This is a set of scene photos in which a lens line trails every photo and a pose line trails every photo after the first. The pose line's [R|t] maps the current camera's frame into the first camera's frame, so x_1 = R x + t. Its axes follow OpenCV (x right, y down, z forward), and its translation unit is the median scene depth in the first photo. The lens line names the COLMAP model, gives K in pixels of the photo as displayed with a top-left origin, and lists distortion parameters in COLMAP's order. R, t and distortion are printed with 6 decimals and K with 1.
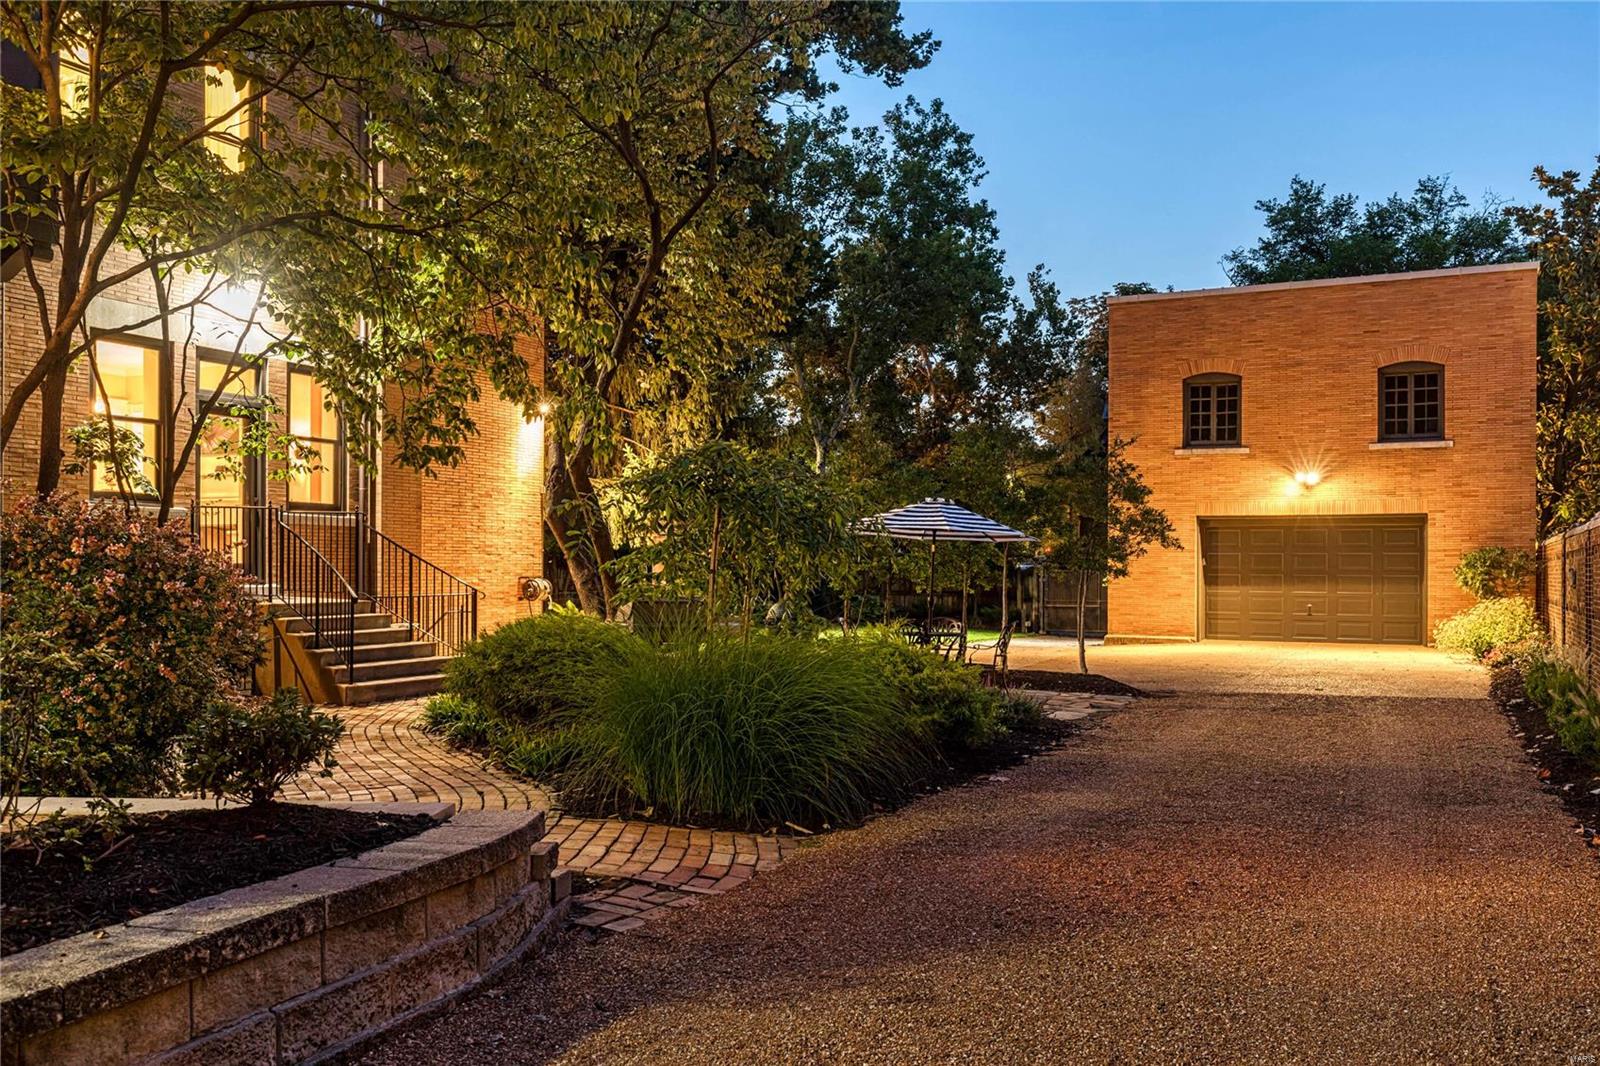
lens RADIAL K [[1402.6, 0, 800.1], [0, 1402.6, 535.7], [0, 0, 1]] dist [-0.000337, 0.000056]
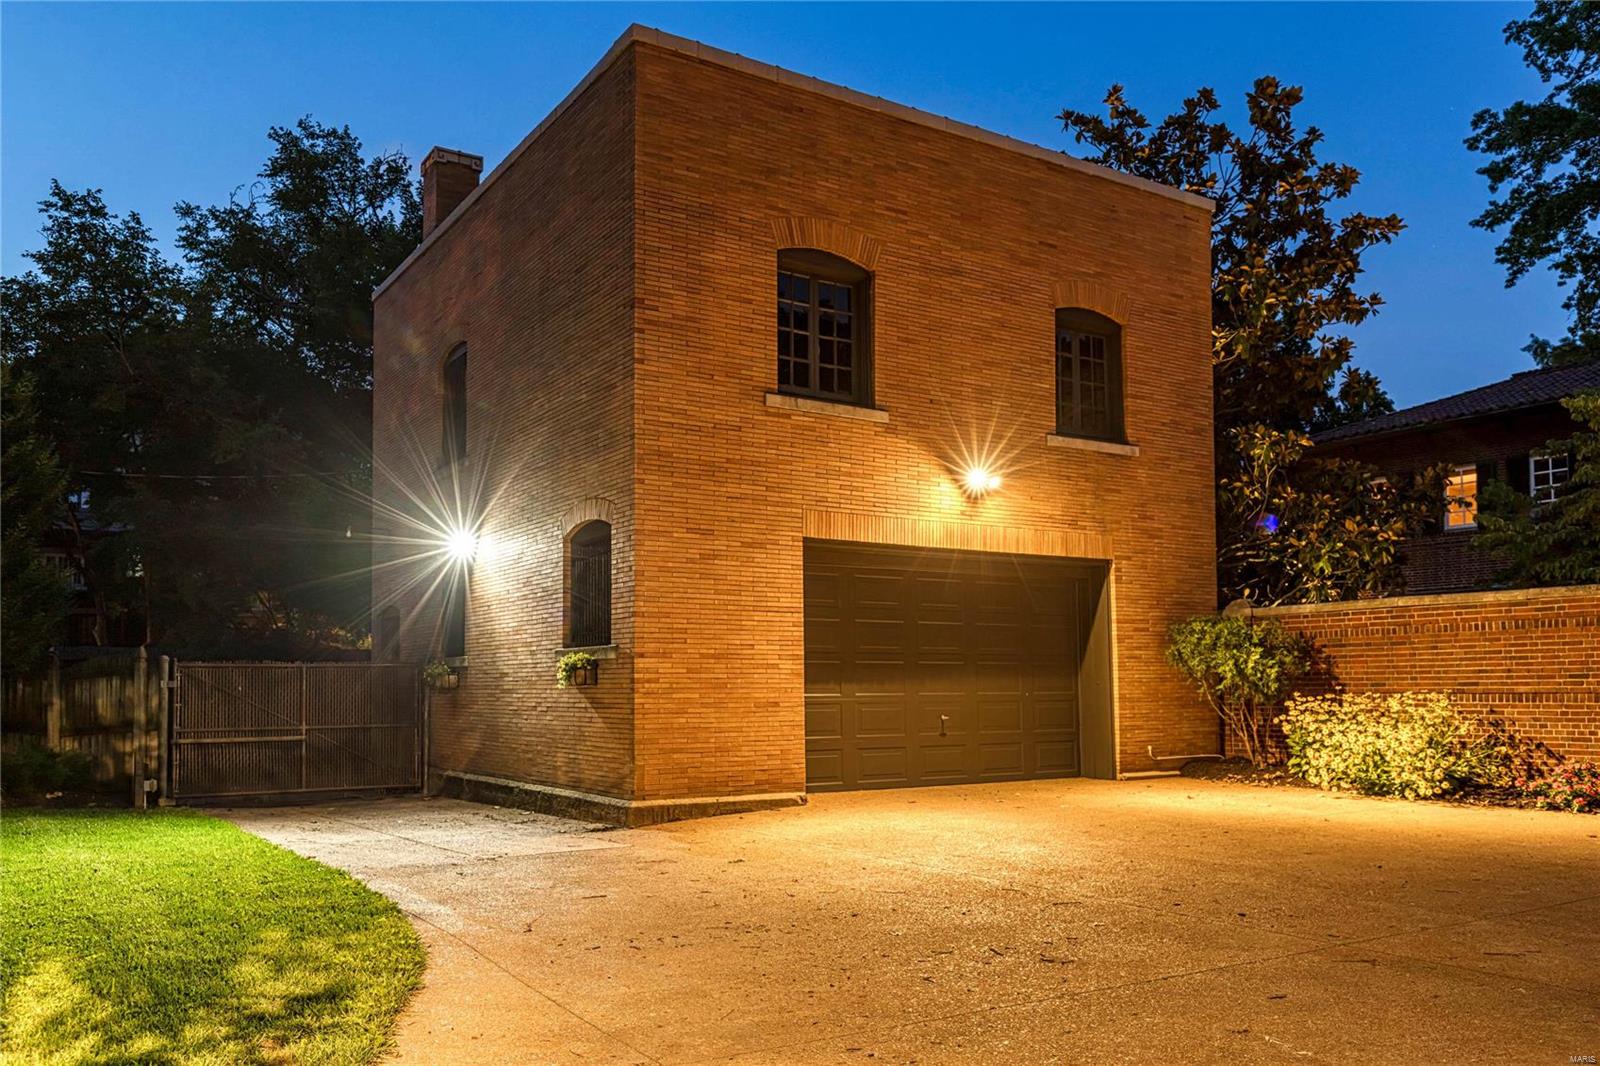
lens RADIAL K [[1259.2, 0, 785.3], [0, 1259.2, 627.7], [0, 0, 1]] dist [-0.000167, -0.000732]
pose [[0.509270, 0.036888, 0.859816, -0.090582], [-0.006333, 0.999215, -0.039117, 0.033972], [-0.860584, 0.014476, 0.509103, 0.800004]]
